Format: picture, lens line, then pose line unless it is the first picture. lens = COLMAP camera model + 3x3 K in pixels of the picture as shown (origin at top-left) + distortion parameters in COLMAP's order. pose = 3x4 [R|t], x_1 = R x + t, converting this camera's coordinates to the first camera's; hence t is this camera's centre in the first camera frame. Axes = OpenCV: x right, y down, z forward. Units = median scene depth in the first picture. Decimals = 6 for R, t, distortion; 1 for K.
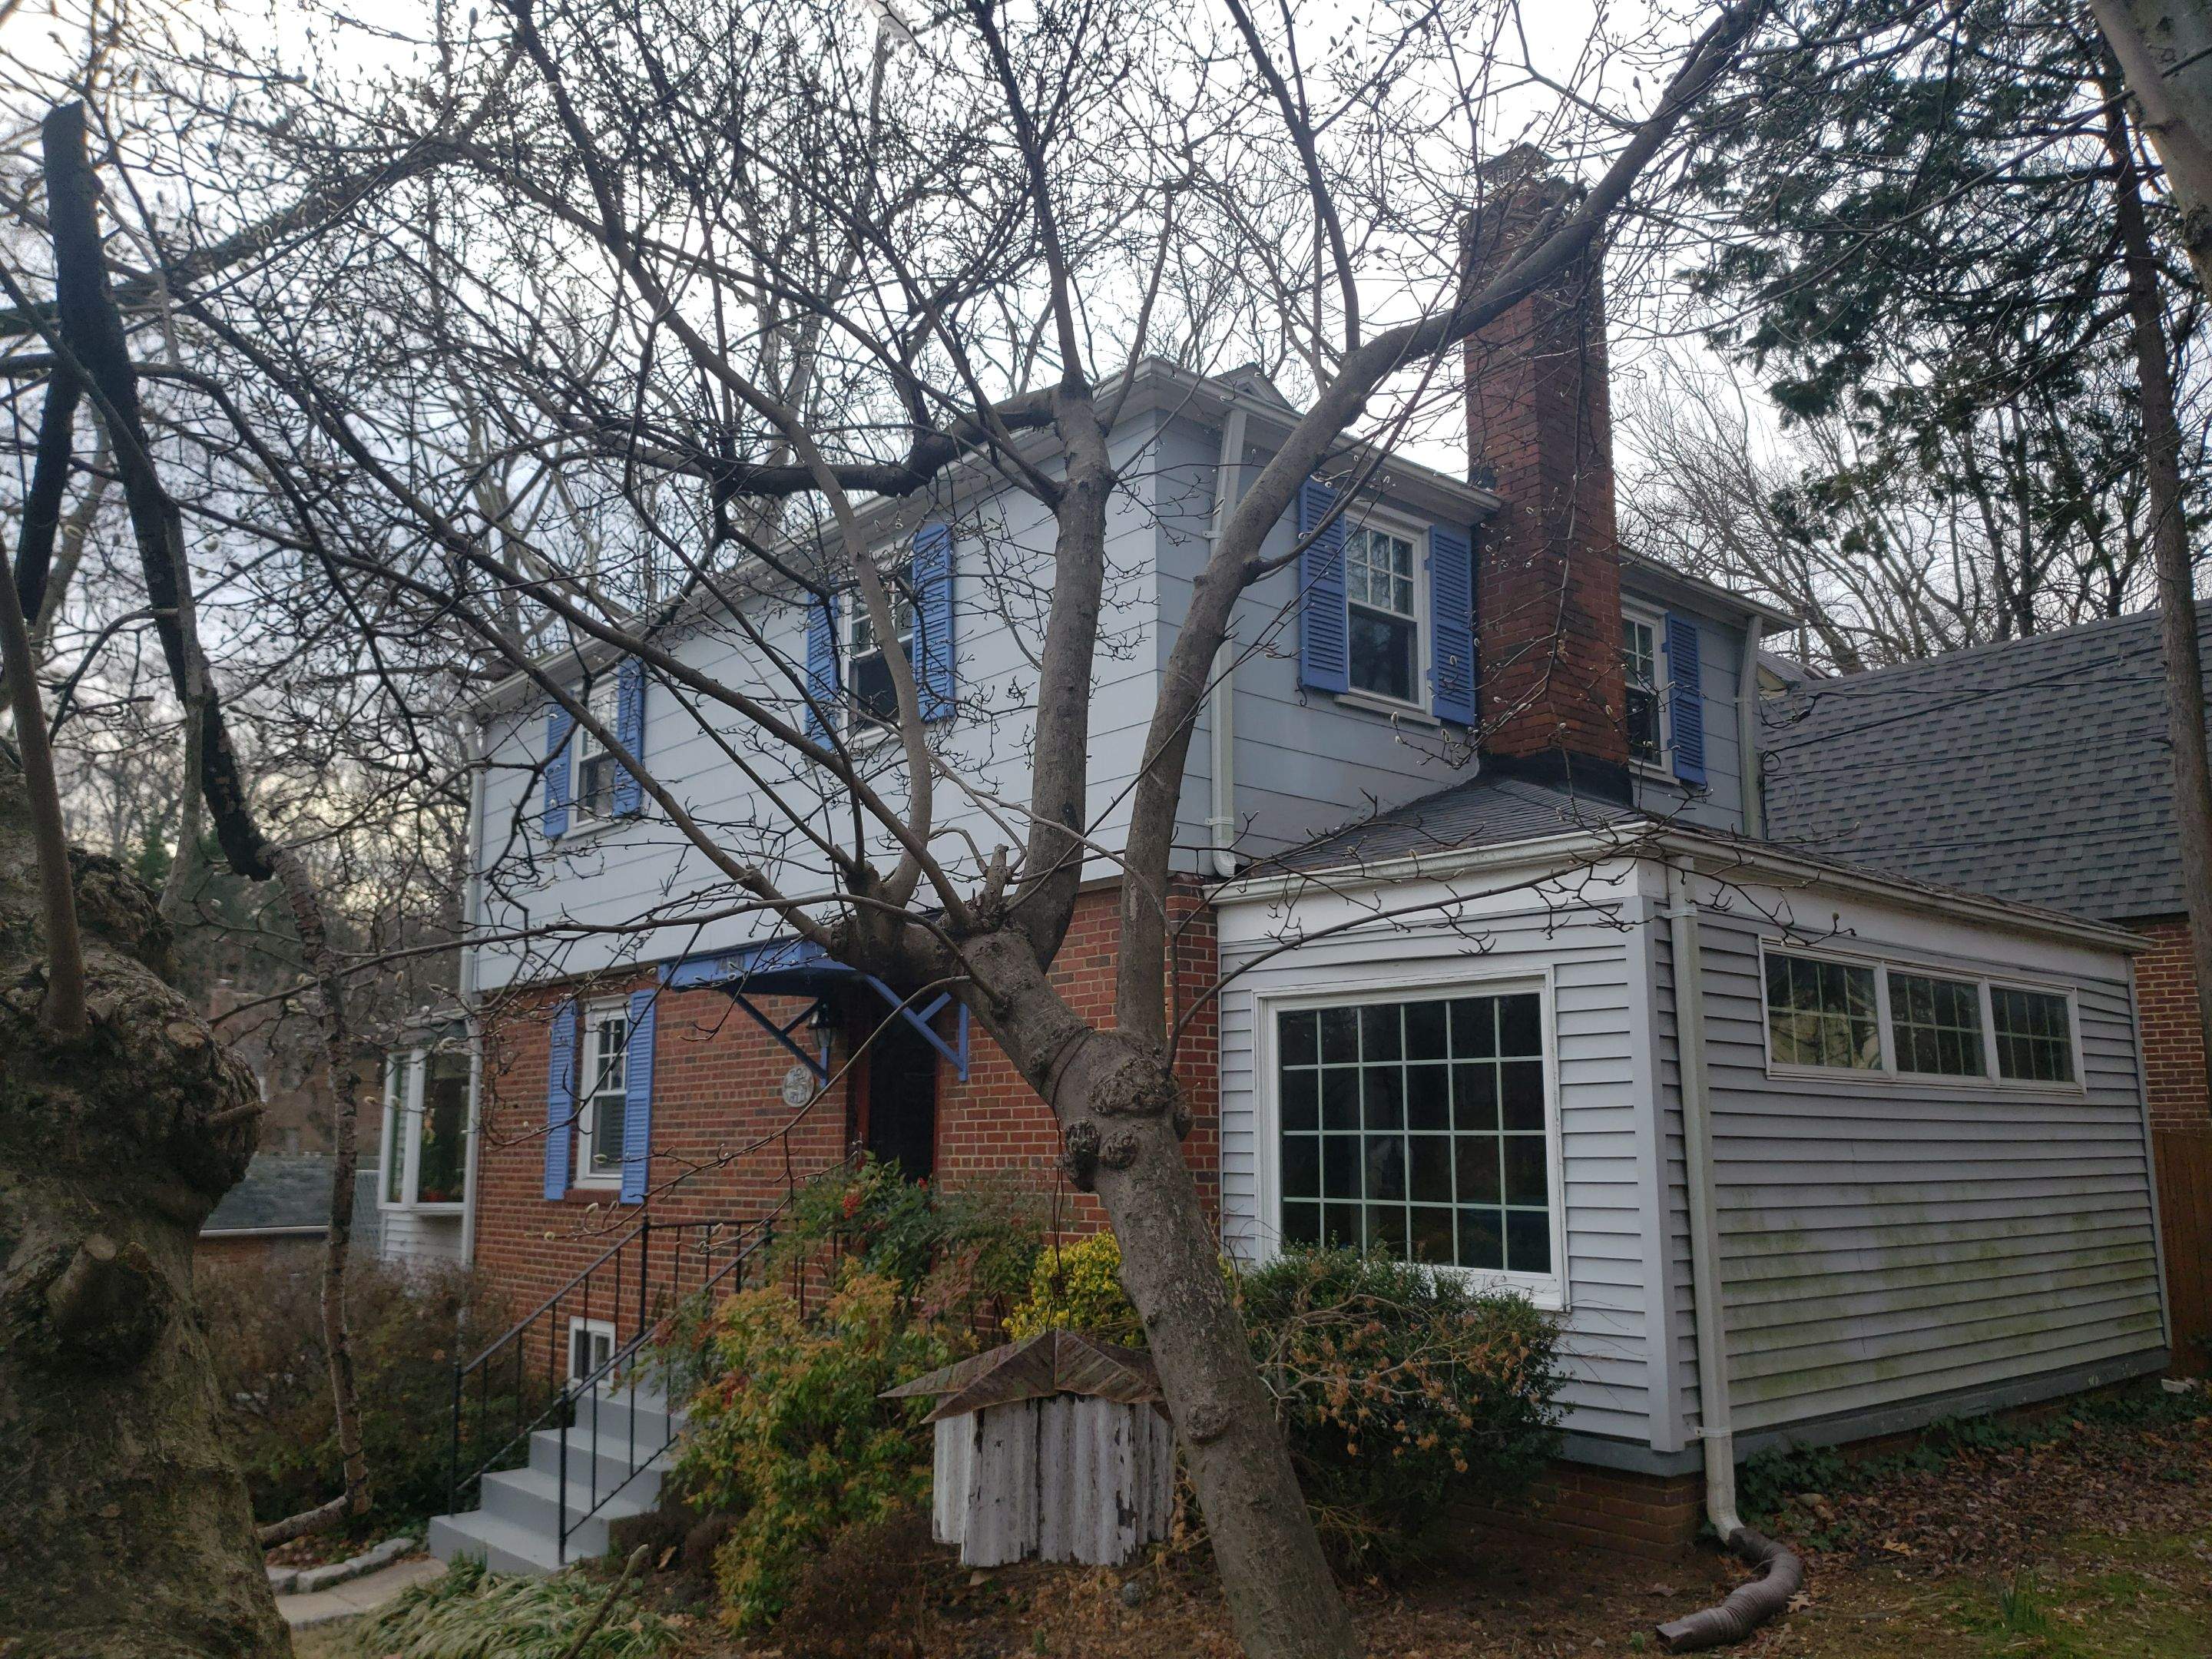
lens RADIAL K [[1700.8, 0, 1106.0], [0, 1700.8, 829.5], [0, 0, 1]] dist [0.099770, -0.083498]
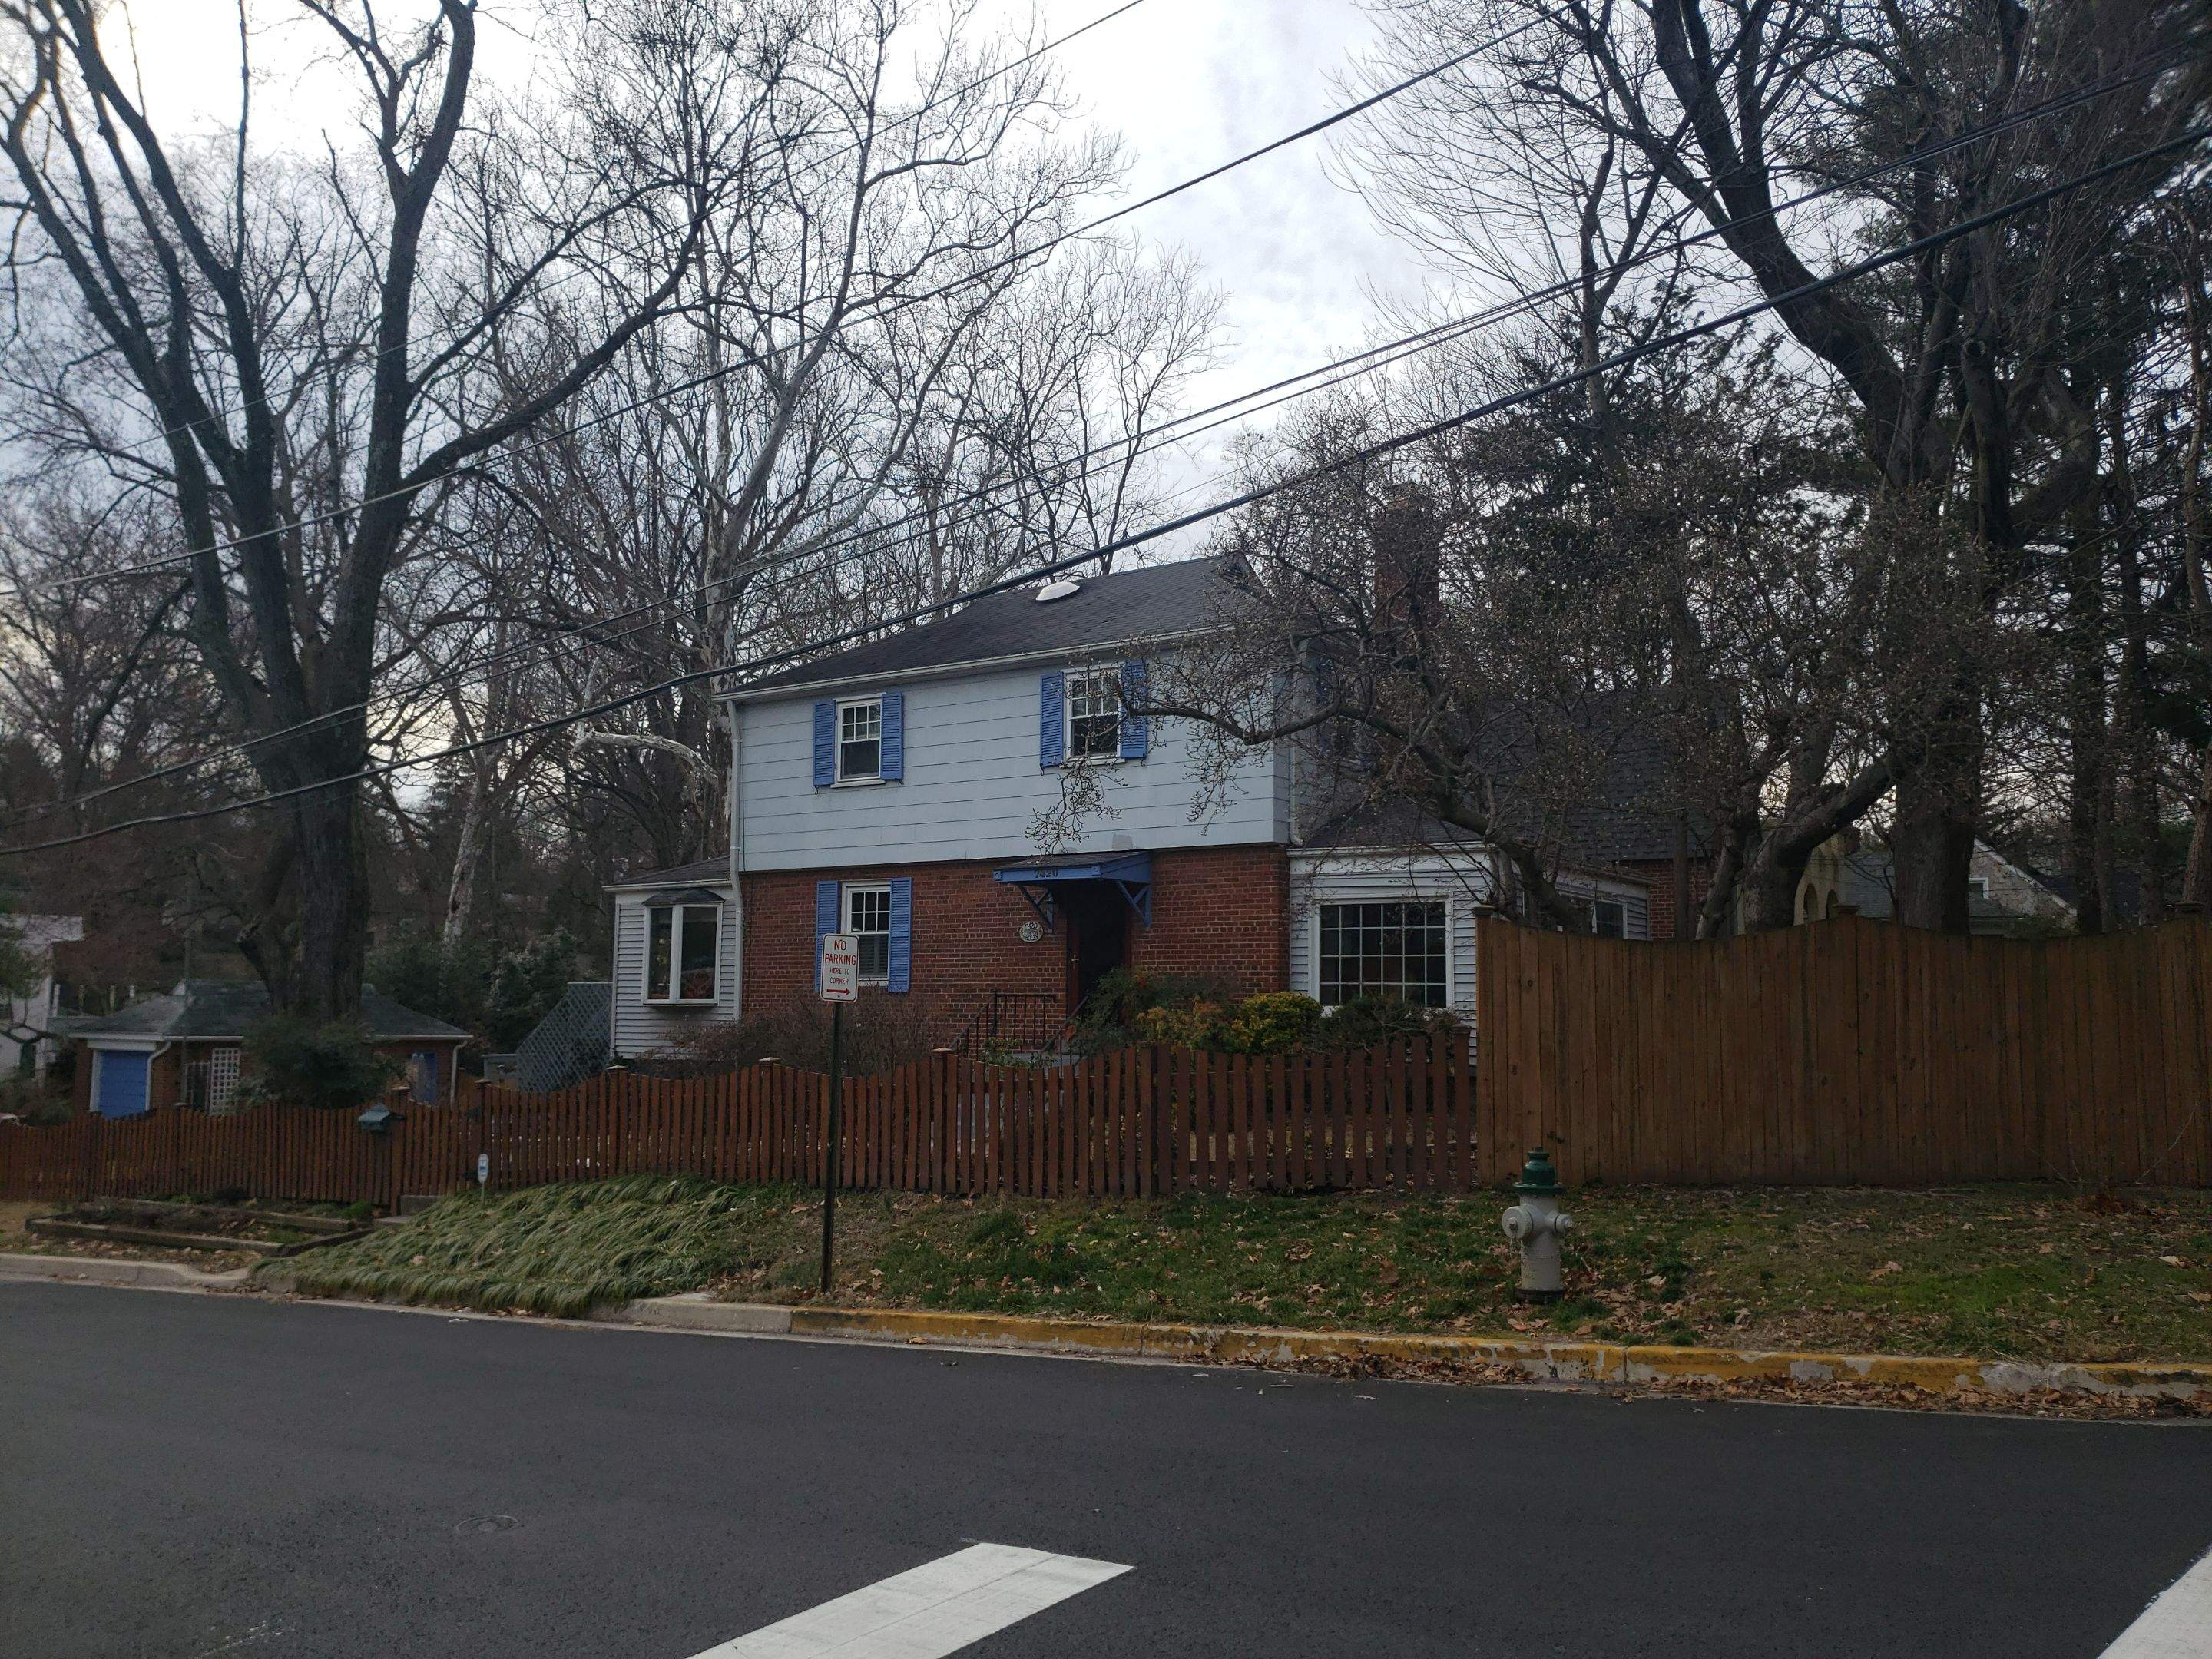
lens RADIAL K [[1700.8, 0, 1106.0], [0, 1700.8, 829.5], [0, 0, 1]] dist [0.099770, -0.083498]
pose [[0.976614, 0.001722, 0.214995, -0.702190], [-0.026722, 0.993186, 0.113432, -0.258435], [-0.213335, -0.116524, 0.970005, -1.222129]]
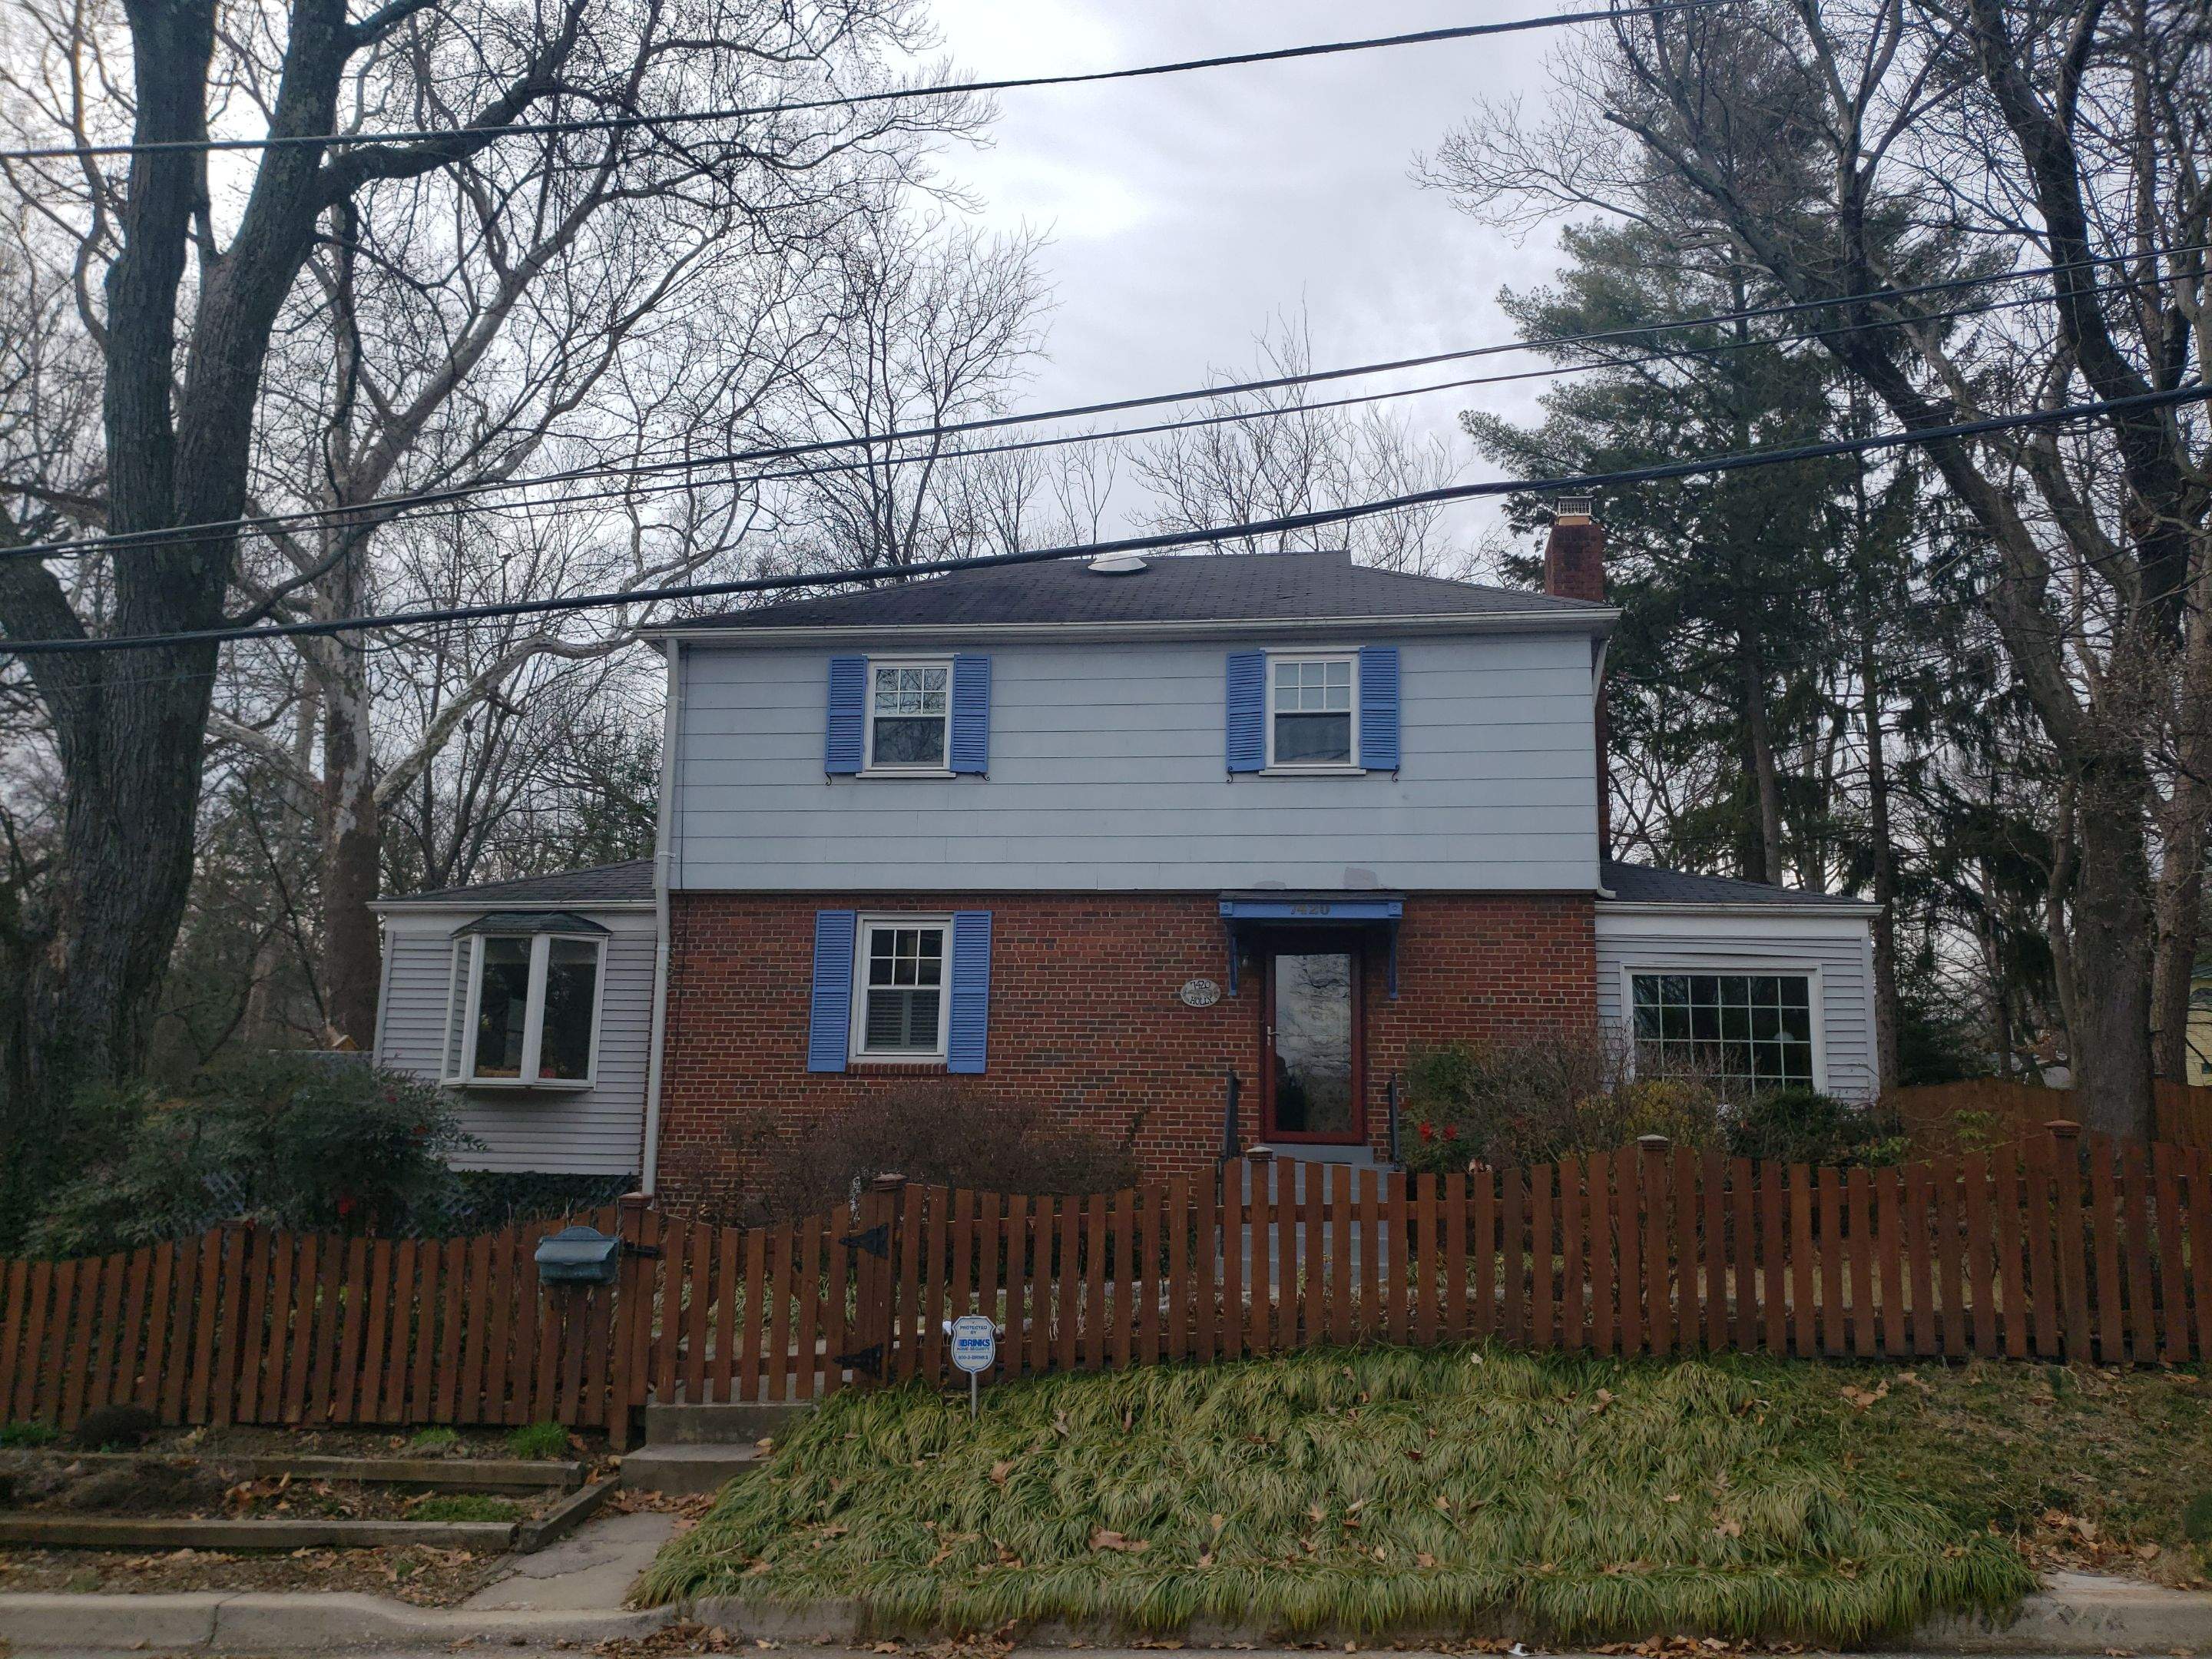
lens RADIAL K [[1700.8, 0, 1106.0], [0, 1700.8, 829.5], [0, 0, 1]] dist [0.099770, -0.083498]
pose [[0.769462, 0.109566, 0.629225, -1.563609], [-0.136499, 0.990624, -0.005575, 0.039587], [-0.623936, -0.081599, 0.777203, -0.092371]]
